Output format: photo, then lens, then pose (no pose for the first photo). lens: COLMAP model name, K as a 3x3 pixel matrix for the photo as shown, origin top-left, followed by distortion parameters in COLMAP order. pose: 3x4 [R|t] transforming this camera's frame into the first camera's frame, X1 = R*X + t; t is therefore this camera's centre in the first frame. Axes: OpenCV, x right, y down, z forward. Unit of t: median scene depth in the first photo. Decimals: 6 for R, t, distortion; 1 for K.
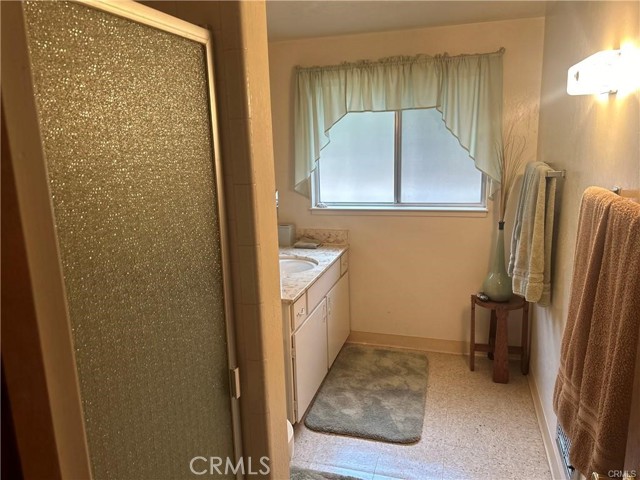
lens RADIAL K [[477.6, 0, 316.6], [0, 477.6, 241.0], [0, 0, 1]] dist [0.059825, -0.070101]
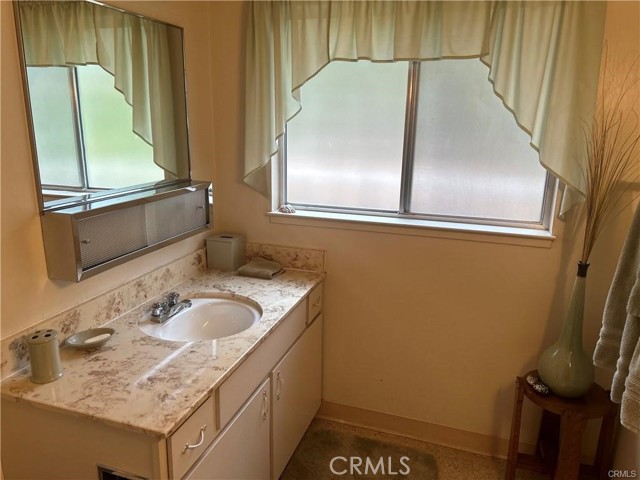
lens RADIAL K [[477.6, 0, 324.0], [0, 477.6, 239.8], [0, 0, 1]] dist [0.059825, -0.070101]
pose [[0.998525, 0.054292, 0.000499, 0.068079], [-0.054273, 0.997828, 0.037320, -0.065313], [0.001528, -0.037292, 0.999303, 0.387849]]
